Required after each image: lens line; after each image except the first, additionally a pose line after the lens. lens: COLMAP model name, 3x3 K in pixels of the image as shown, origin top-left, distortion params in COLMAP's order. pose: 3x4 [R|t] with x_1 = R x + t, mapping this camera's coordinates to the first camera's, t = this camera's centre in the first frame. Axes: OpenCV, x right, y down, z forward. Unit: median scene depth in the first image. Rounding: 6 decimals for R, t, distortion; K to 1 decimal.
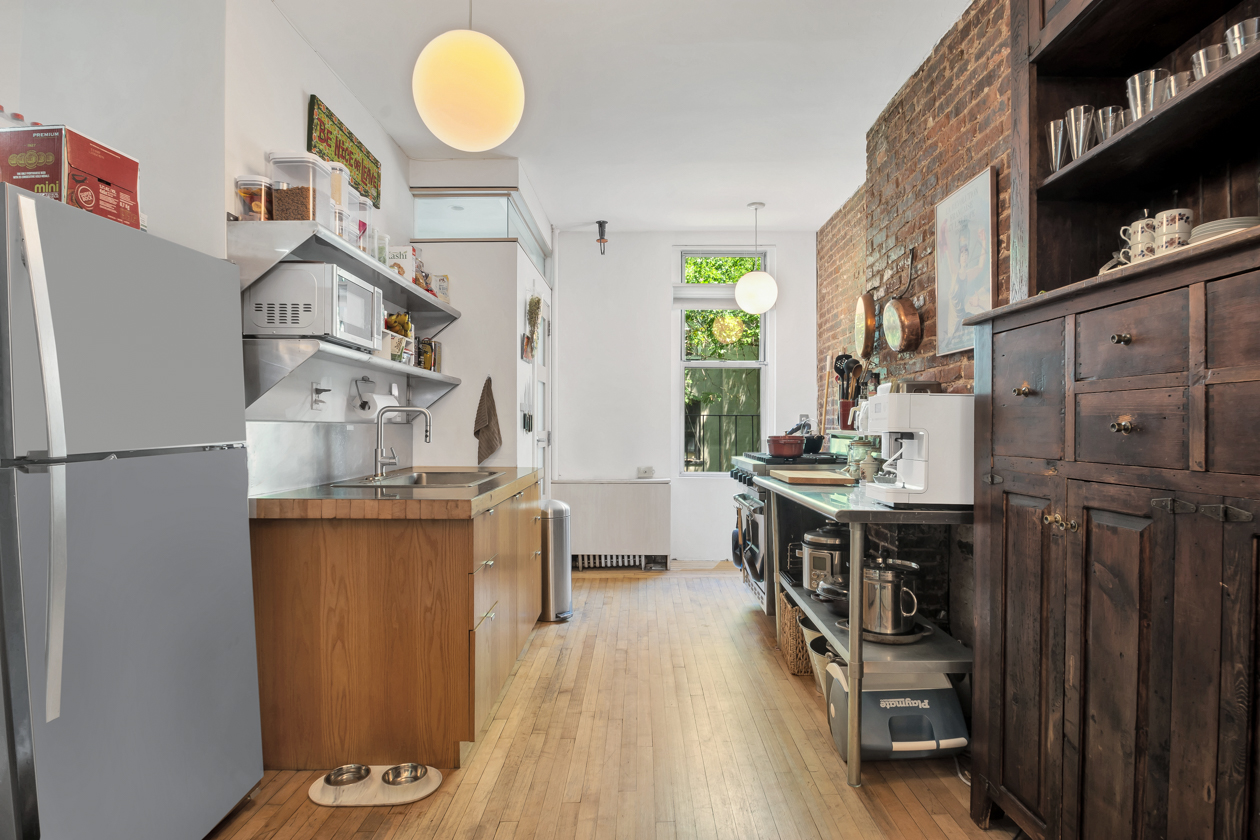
lens RADIAL K [[557.6, 0, 638.8], [0, 557.6, 429.7], [0, 0, 1]] dist [0.017312, -0.020244]
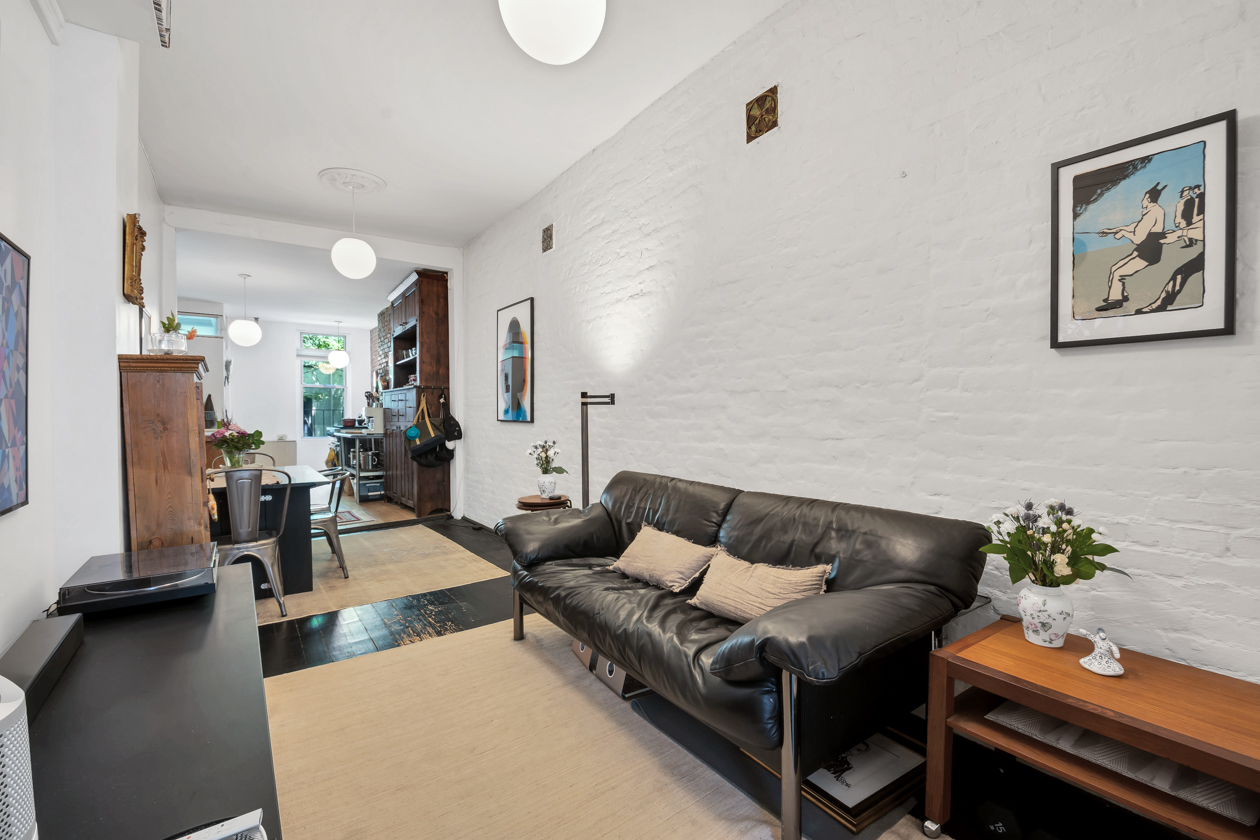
lens RADIAL K [[557.6, 0, 638.8], [0, 557.6, 429.7], [0, 0, 1]] dist [0.017312, -0.020244]
pose [[0.801616, -0.006973, 0.597798, -0.215289], [0.000959, 0.999946, 0.010378, 0.034688], [-0.597838, -0.007746, 0.801580, -1.876598]]
